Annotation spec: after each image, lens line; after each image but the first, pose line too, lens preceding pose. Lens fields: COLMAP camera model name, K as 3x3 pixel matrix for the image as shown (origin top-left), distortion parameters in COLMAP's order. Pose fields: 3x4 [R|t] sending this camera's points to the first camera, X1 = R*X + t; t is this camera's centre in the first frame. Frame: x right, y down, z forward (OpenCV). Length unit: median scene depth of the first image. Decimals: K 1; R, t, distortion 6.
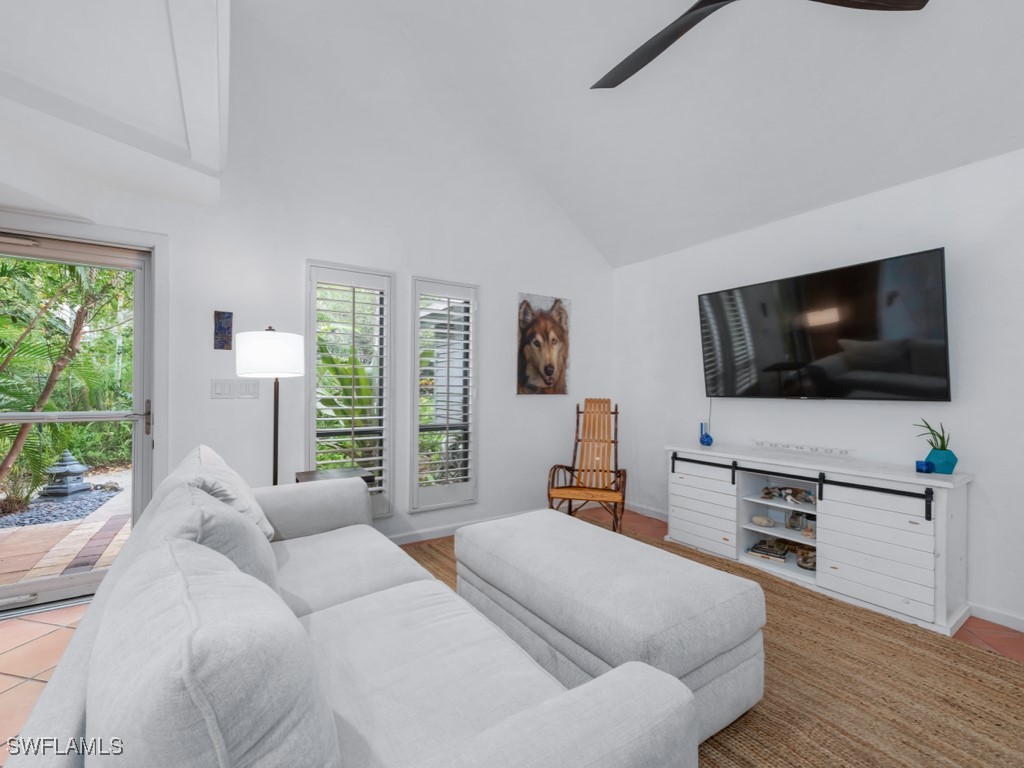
lens RADIAL K [[442.5, 0, 507.9], [0, 442.5, 386.9], [0, 0, 1]] dist [0.002243, -0.000149]
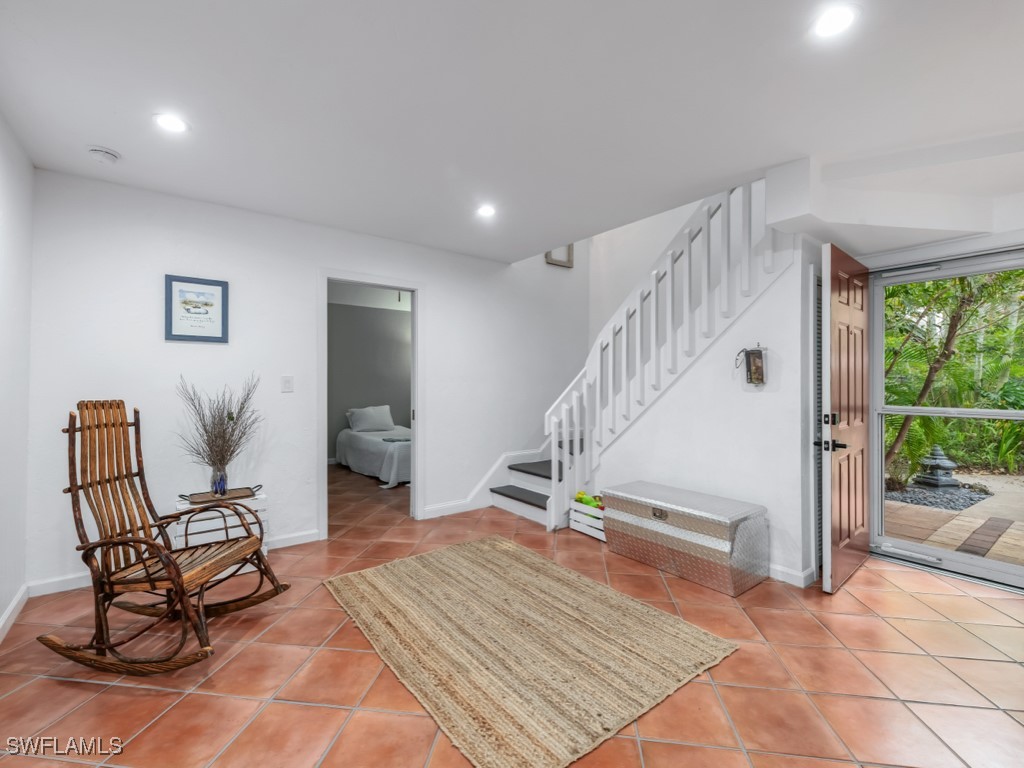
lens RADIAL K [[454.9, 0, 512.0], [0, 454.9, 384.0], [0, 0, 1]] dist [0.001745, 0.000303]
pose [[0.074046, -0.003664, -0.997248, 0.046999], [-0.001520, 0.999992, -0.003787, -0.000586], [0.997254, 0.001796, 0.074040, -0.145922]]
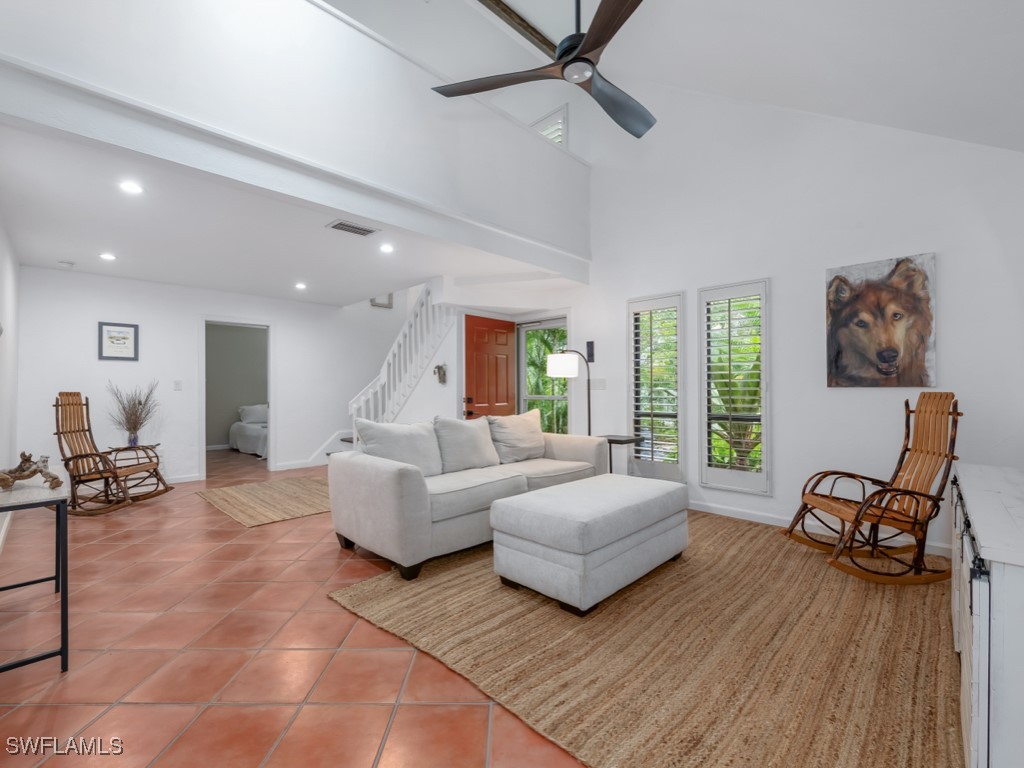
lens RADIAL K [[442.5, 0, 507.9], [0, 442.5, 386.9], [0, 0, 1]] dist [0.002243, -0.000149]
pose [[0.213080, -0.010940, -0.976973, 0.710667], [0.005427, 0.999935, -0.010013, 0.020963], [0.977020, -0.003169, 0.213126, 0.196463]]
